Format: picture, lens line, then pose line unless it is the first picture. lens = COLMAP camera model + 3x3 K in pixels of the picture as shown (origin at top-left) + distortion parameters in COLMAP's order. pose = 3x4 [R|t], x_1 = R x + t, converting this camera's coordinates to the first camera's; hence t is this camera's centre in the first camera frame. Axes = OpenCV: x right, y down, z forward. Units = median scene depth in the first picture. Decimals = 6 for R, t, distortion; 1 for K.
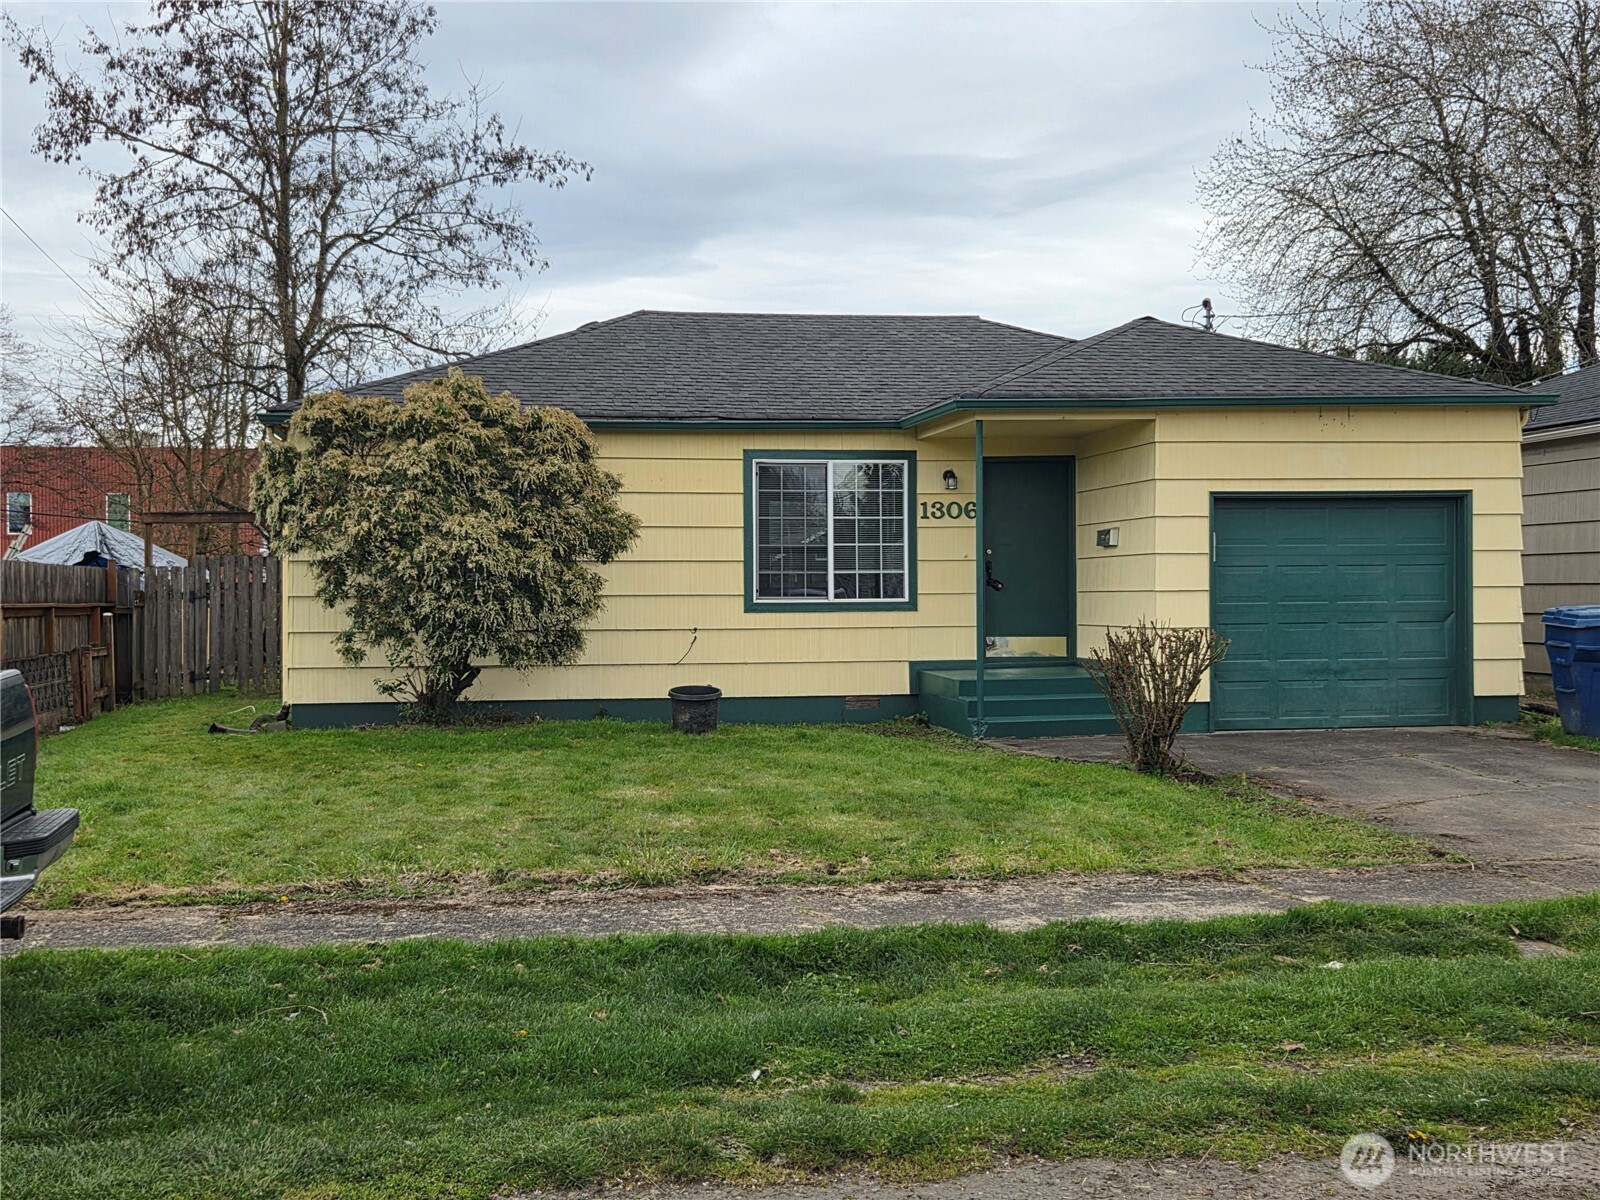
lens RADIAL K [[1812.4, 0, 800.0], [0, 1812.4, 598.1], [0, 0, 1]] dist [0.064714, 0.000000]
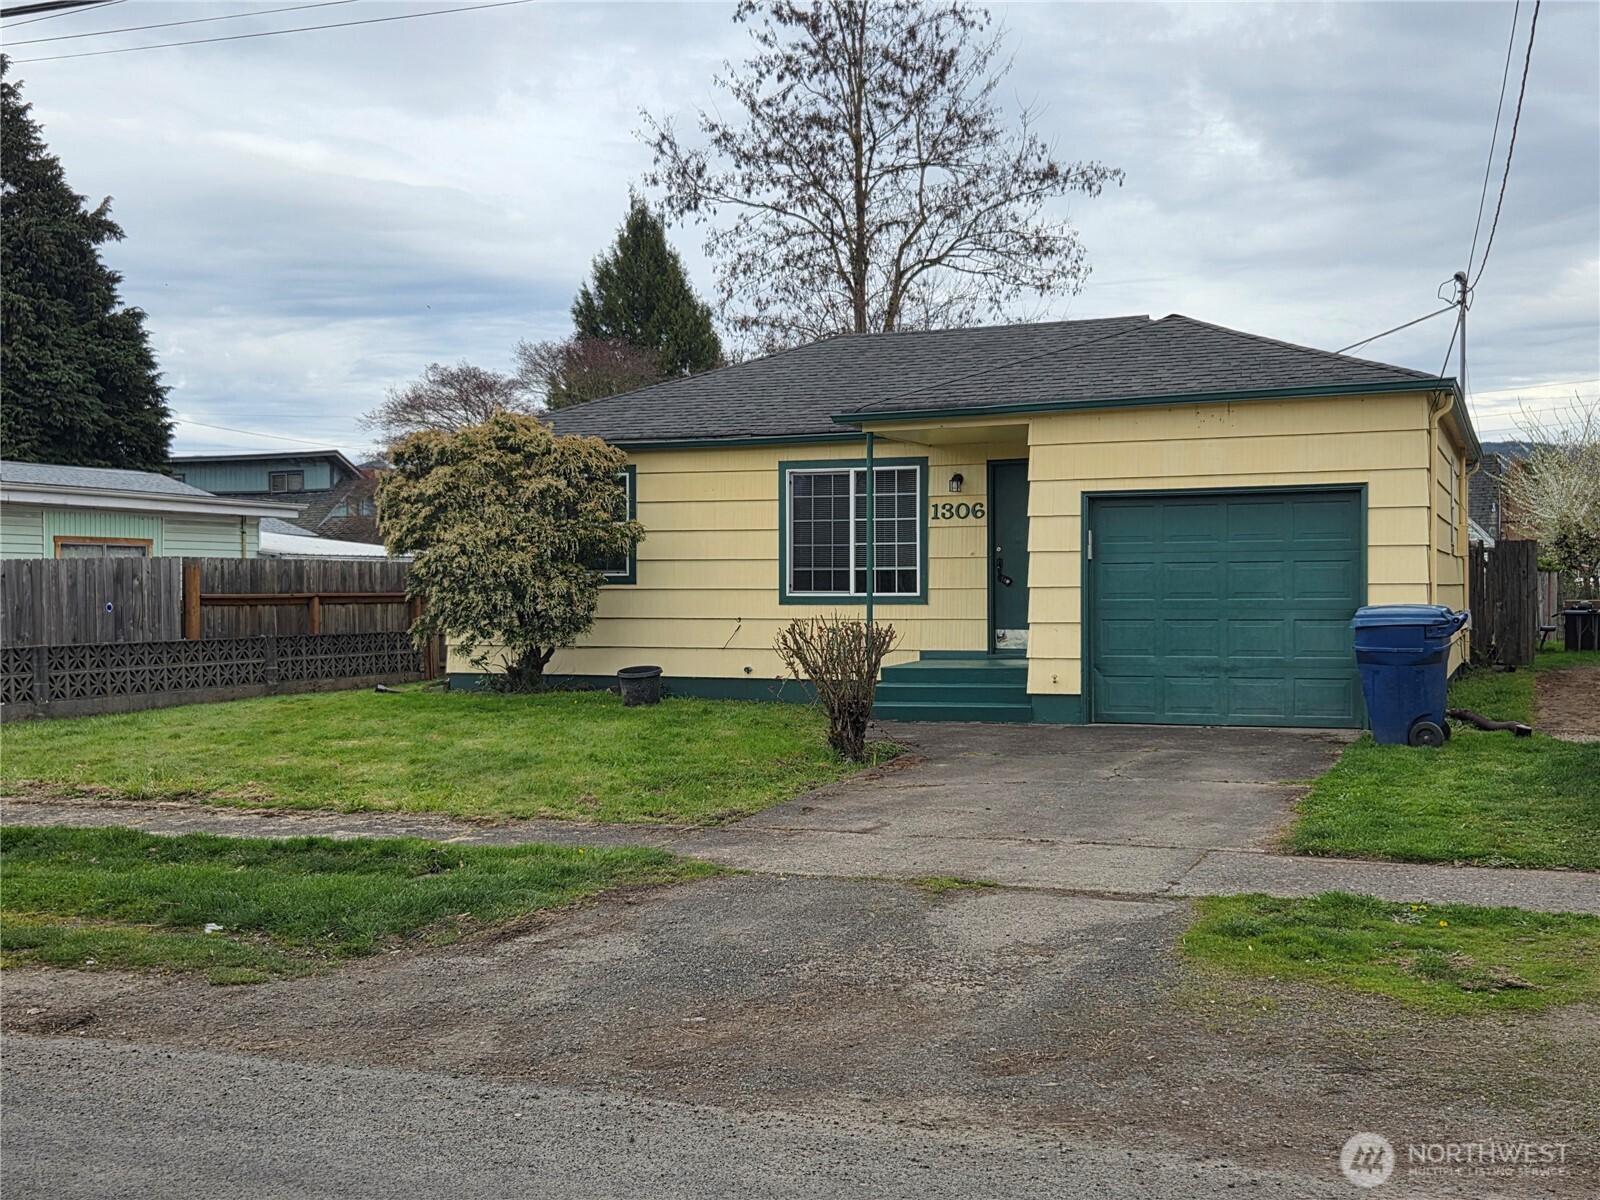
lens RADIAL K [[1812.4, 0, 800.0], [0, 1812.4, 599.9], [0, 0, 1]] dist [0.064714, 0.000000]
pose [[0.859232, 0.007293, -0.511534, 0.566436], [-0.003315, 0.999957, 0.008688, -0.004903], [0.511575, -0.005770, 0.859219, 0.028558]]
